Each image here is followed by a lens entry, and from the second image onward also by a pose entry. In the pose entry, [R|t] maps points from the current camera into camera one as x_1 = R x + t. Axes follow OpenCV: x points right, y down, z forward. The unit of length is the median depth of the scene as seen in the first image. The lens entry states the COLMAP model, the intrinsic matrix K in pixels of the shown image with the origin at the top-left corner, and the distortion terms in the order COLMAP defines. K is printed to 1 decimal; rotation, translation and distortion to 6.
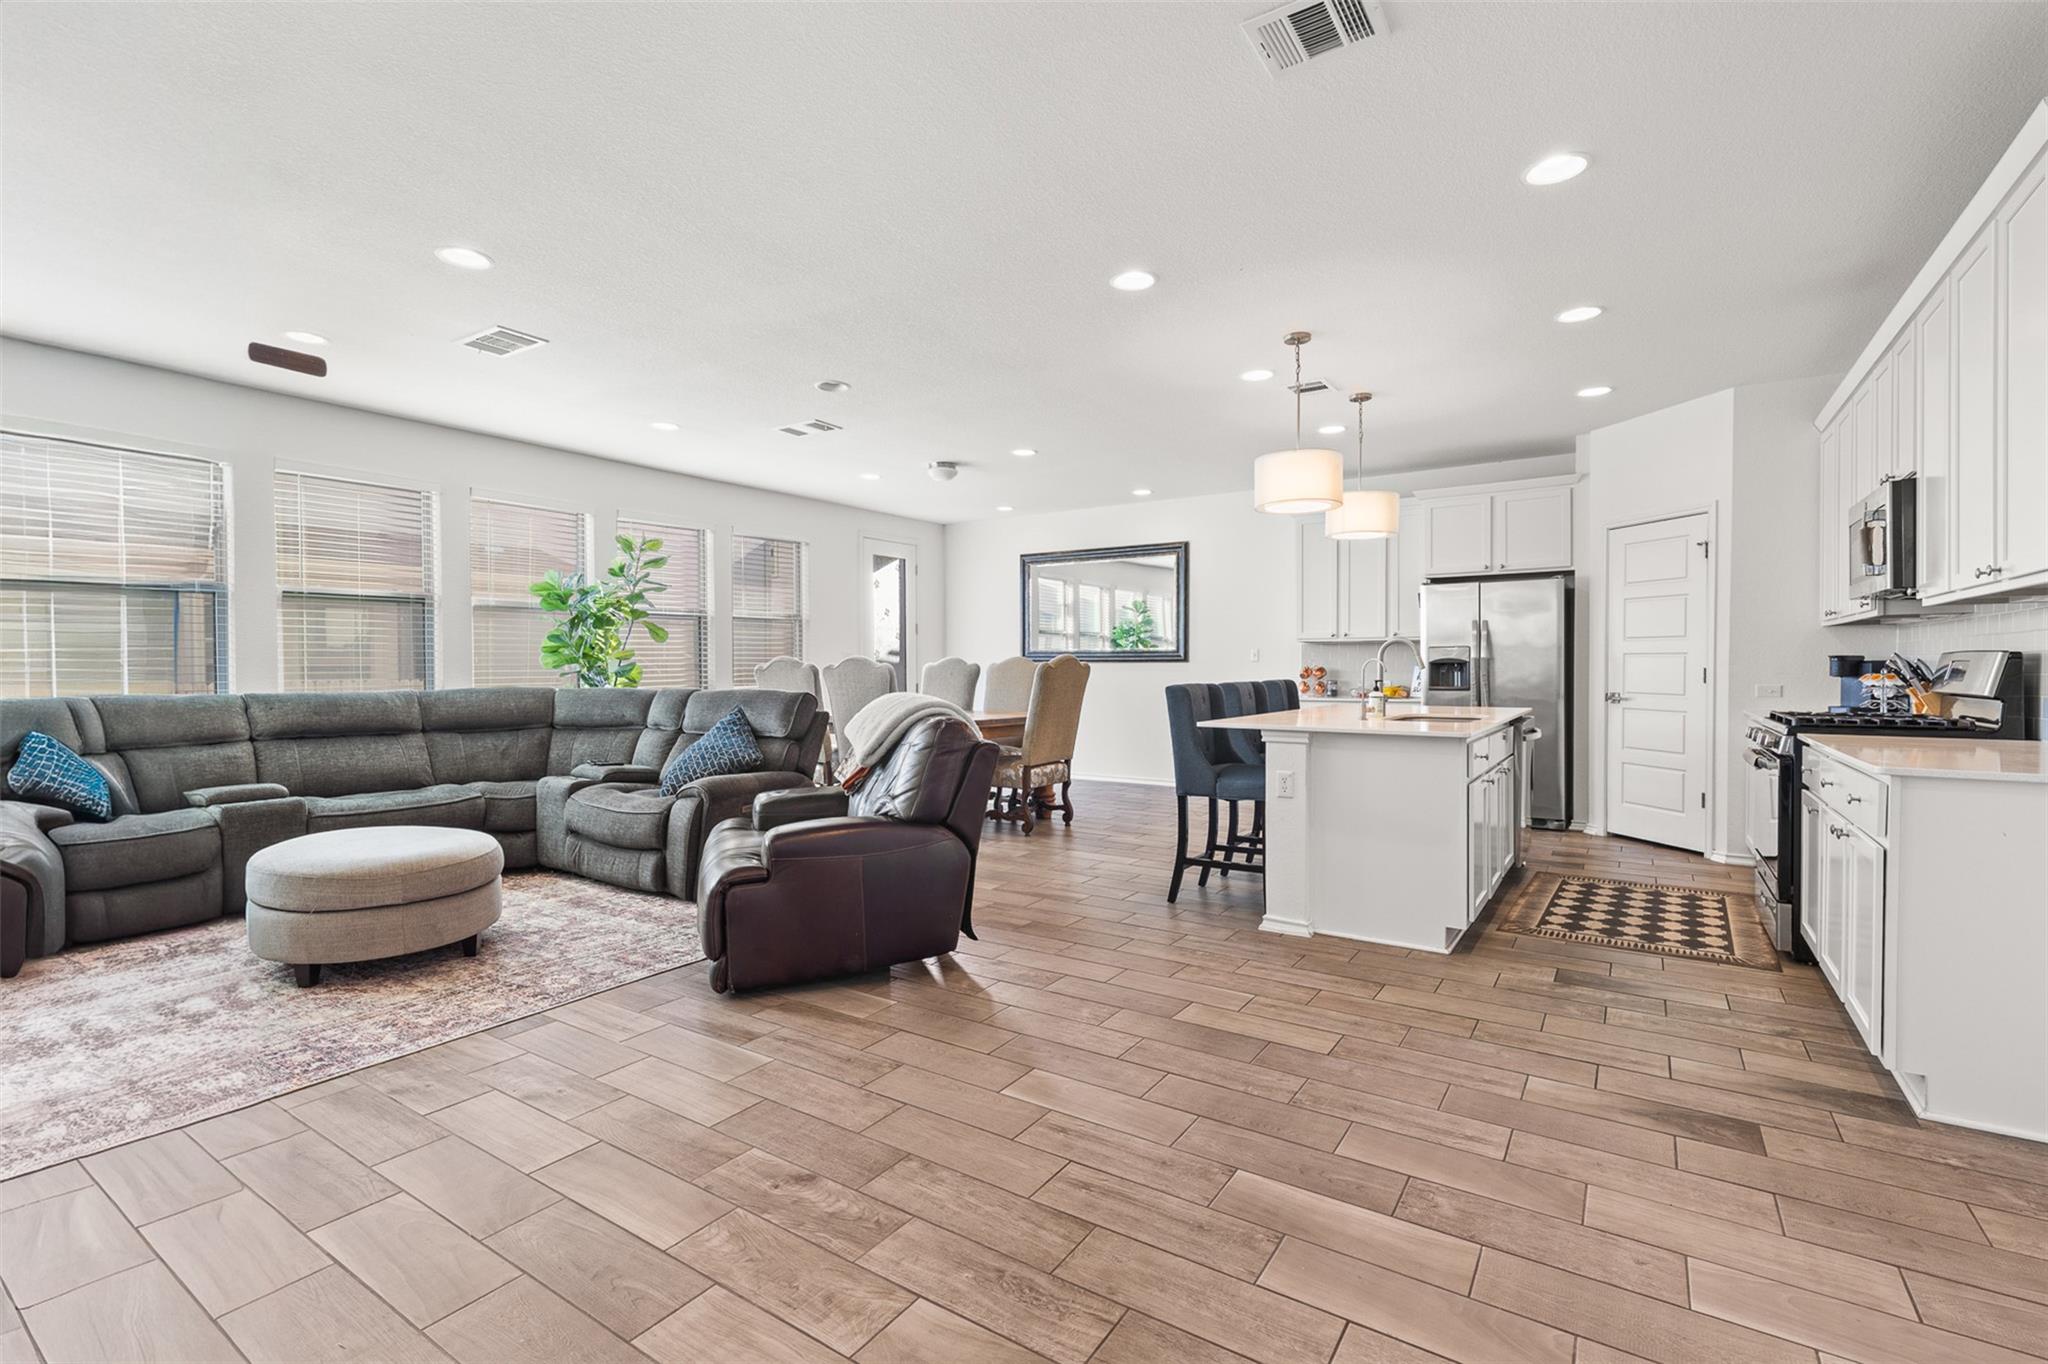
lens RADIAL K [[926.8, 0, 1012.2], [0, 926.8, 678.4], [0, 0, 1]] dist [0.004859, -0.000018]
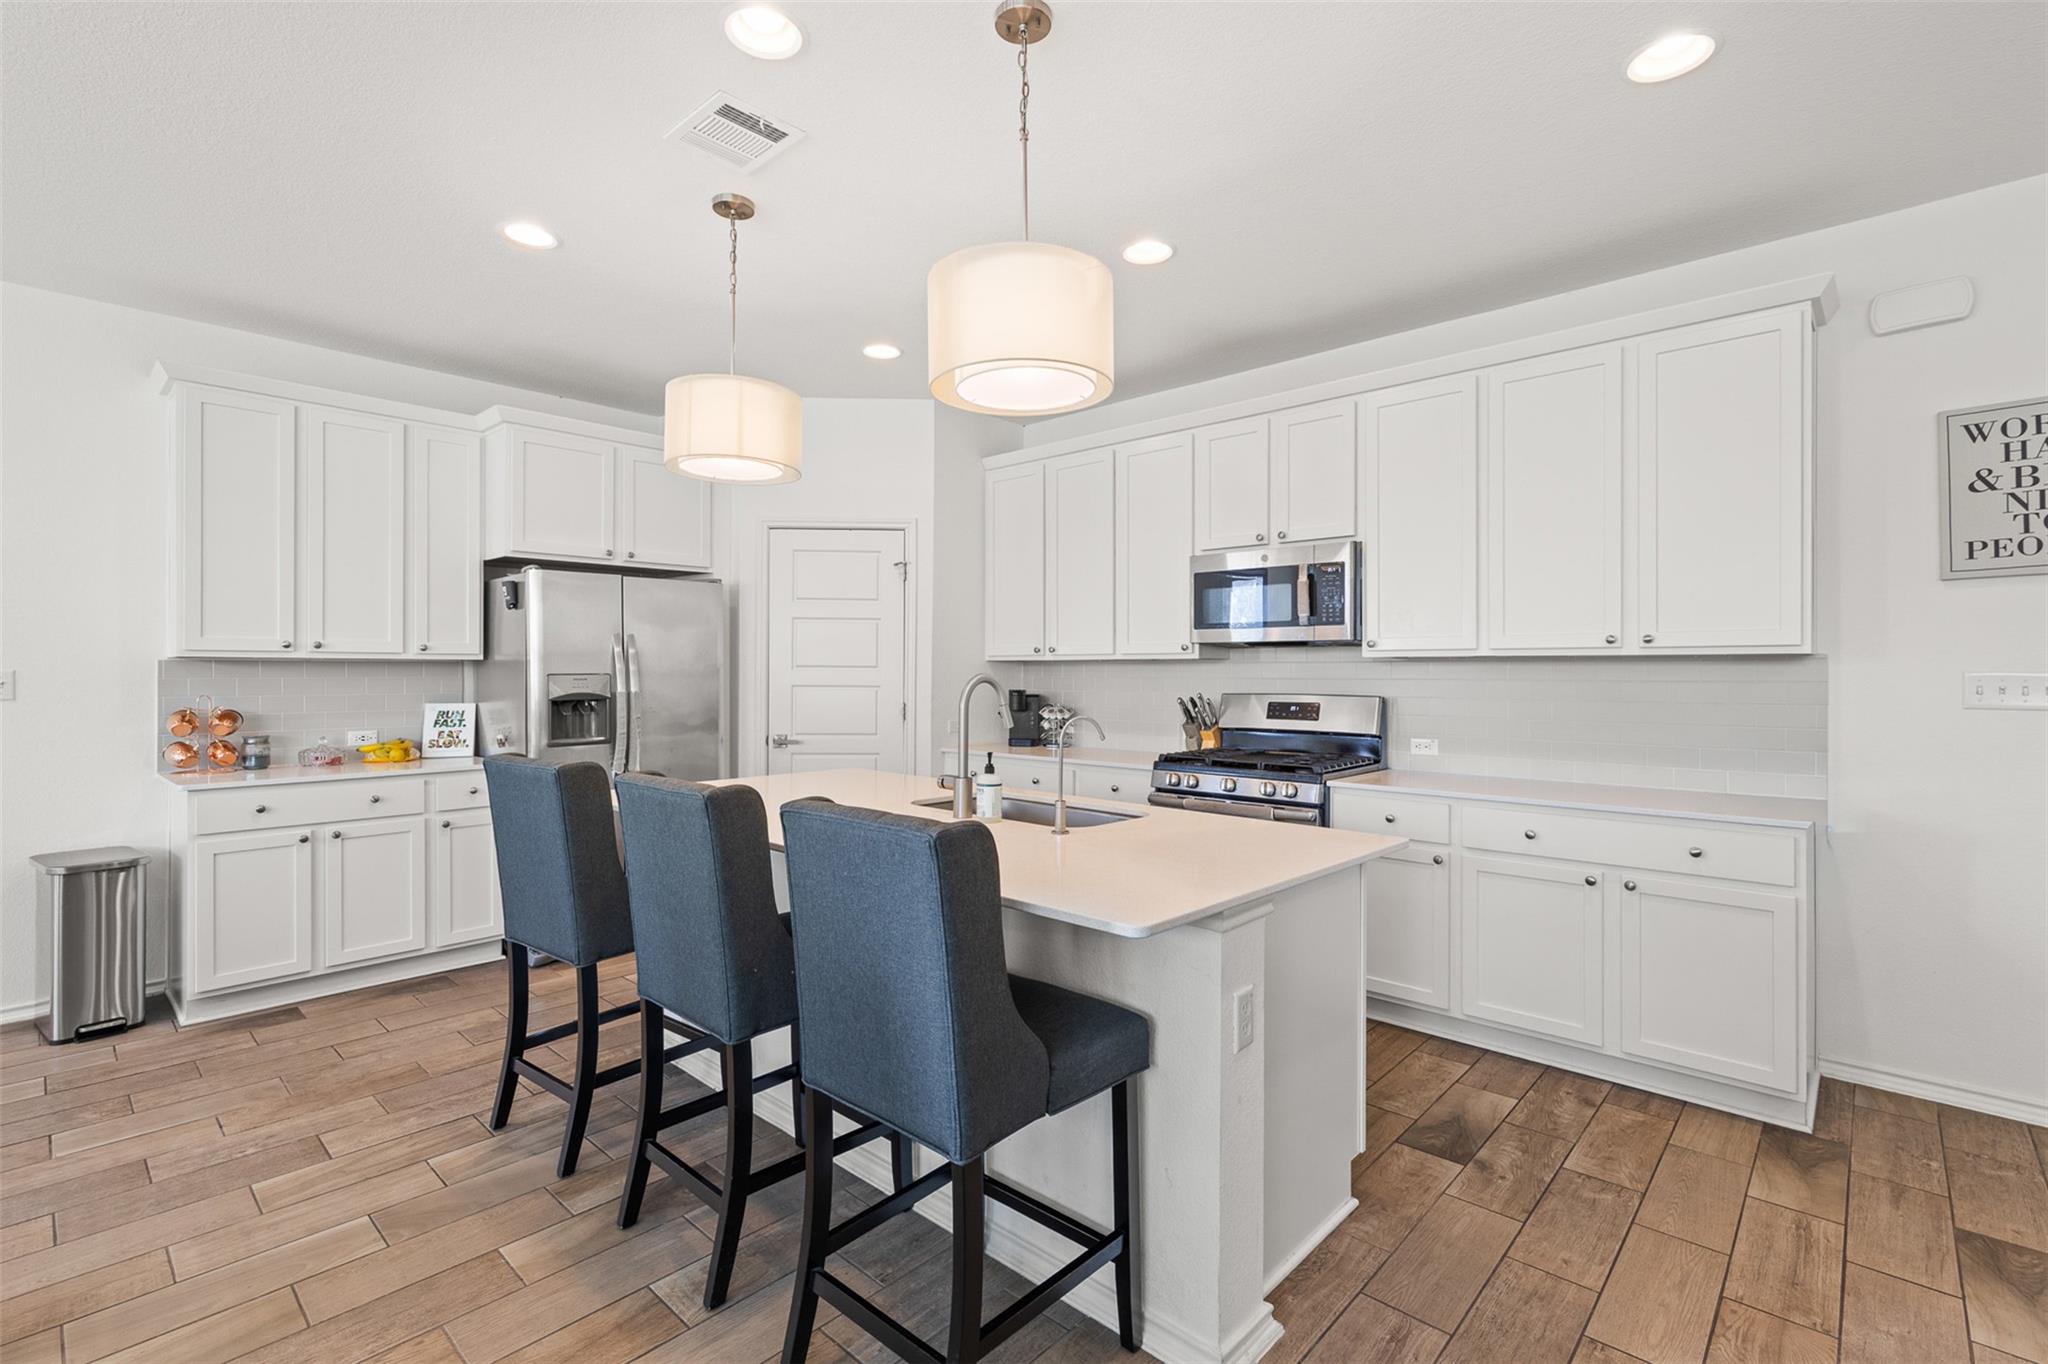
lens RADIAL K [[924.2, 0, 1020.3], [0, 924.2, 673.3], [0, 0, 1]] dist [0.003933, 0.000284]
pose [[0.150662, 0.002656, 0.988582, -0.121743], [0.010945, 0.999931, -0.004355, -0.038209], [-0.988525, 0.011476, 0.150623, 0.814590]]
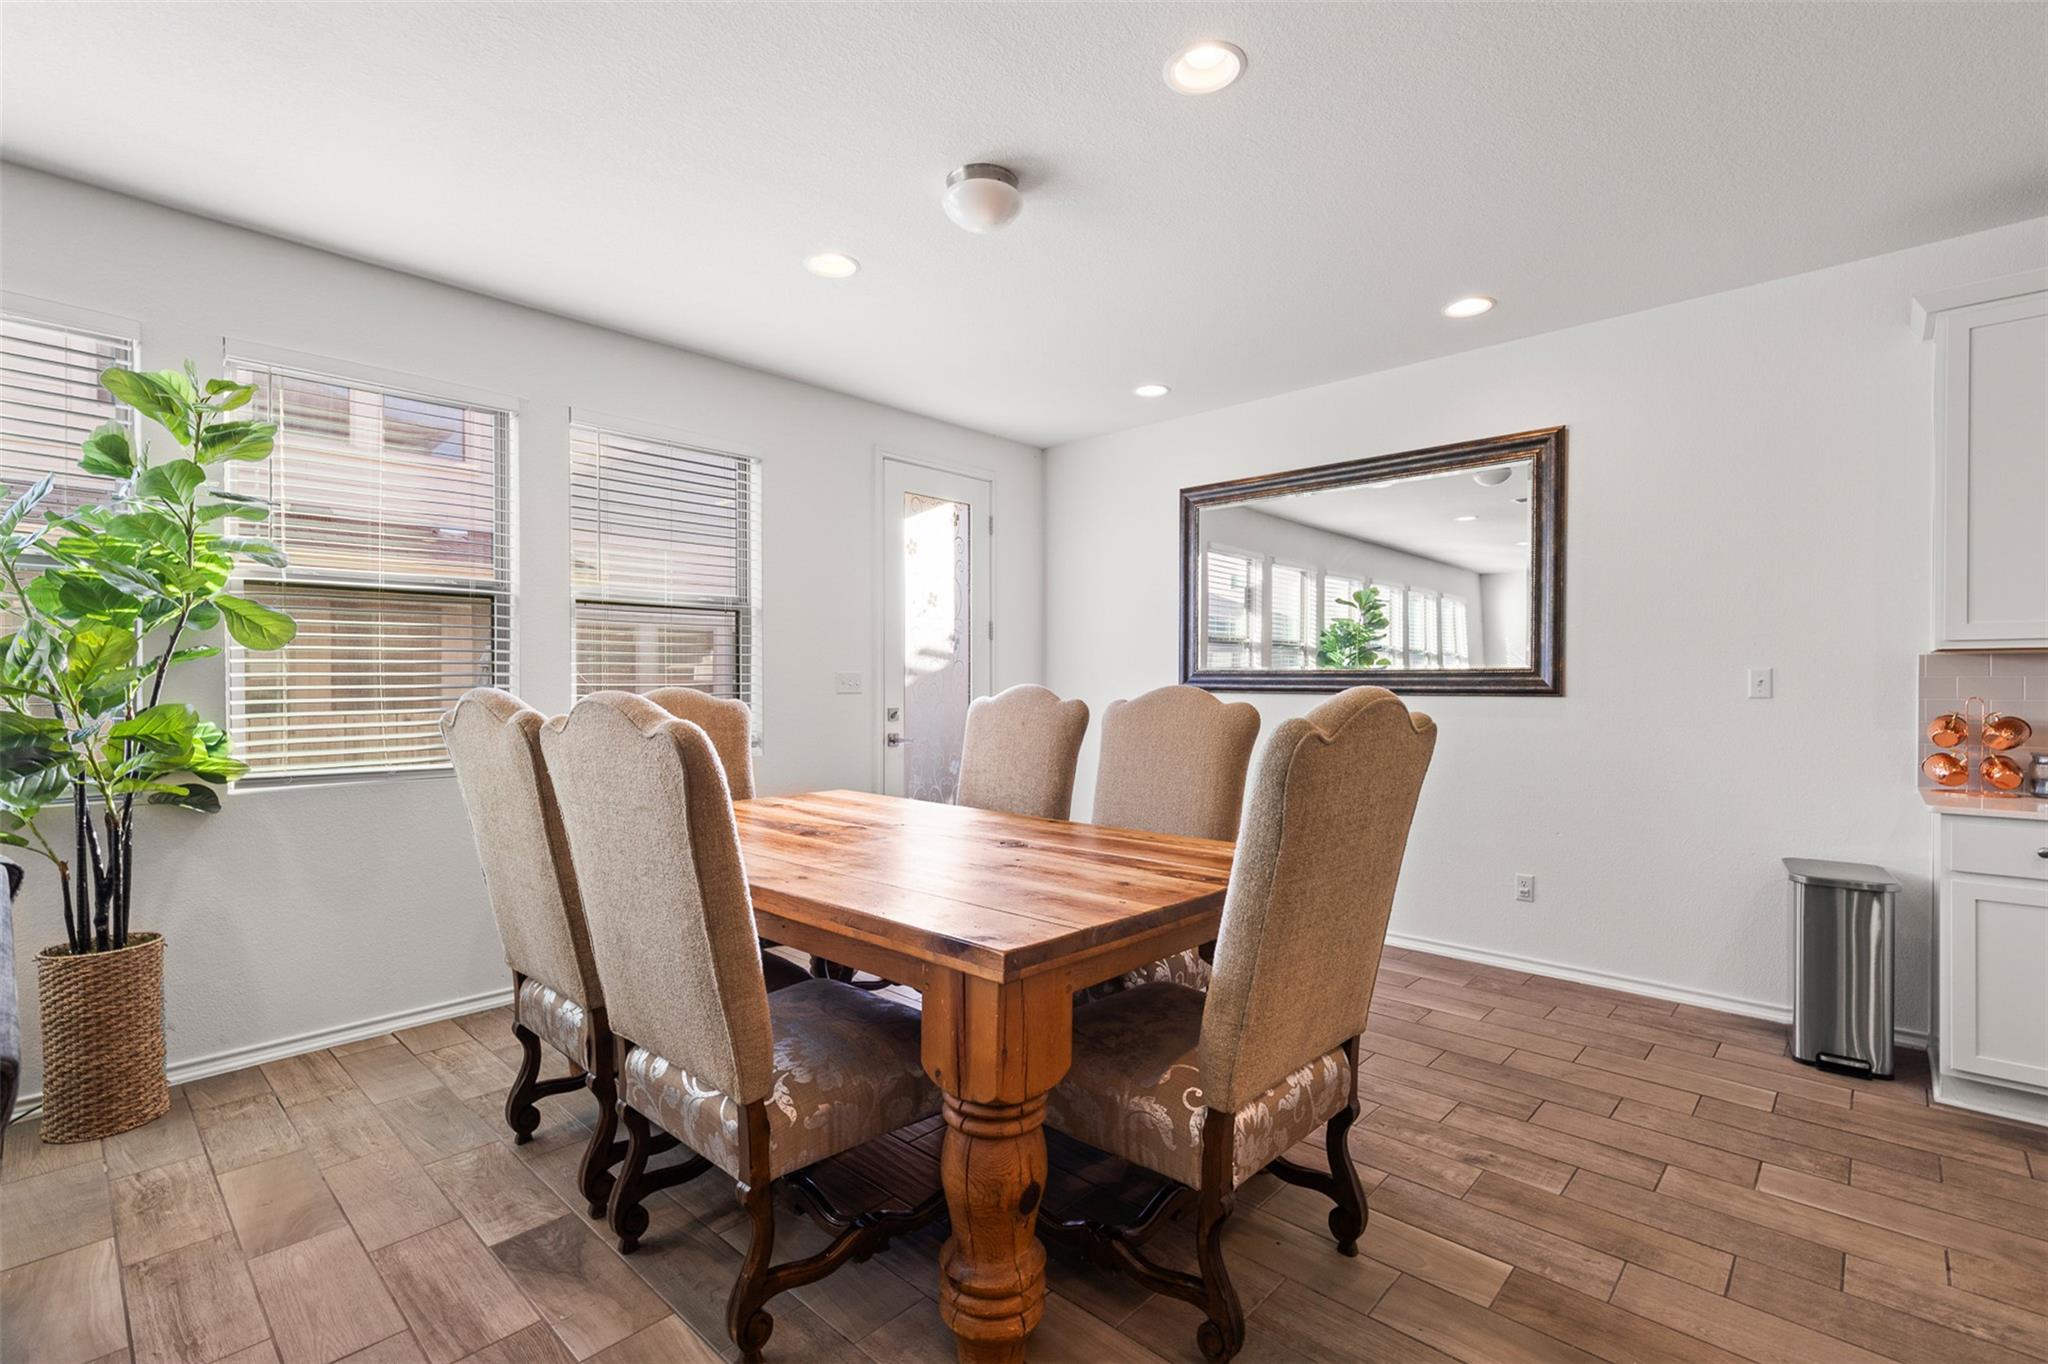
lens RADIAL K [[918.5, 0, 1018.1], [0, 918.5, 687.4], [0, 0, 1]] dist [0.004628, -0.000354]
pose [[0.987605, 0.005379, -0.156869, -0.000367], [-0.006798, 0.999941, -0.008510, -0.028417], [0.156814, 0.009470, 0.987583, 0.892924]]
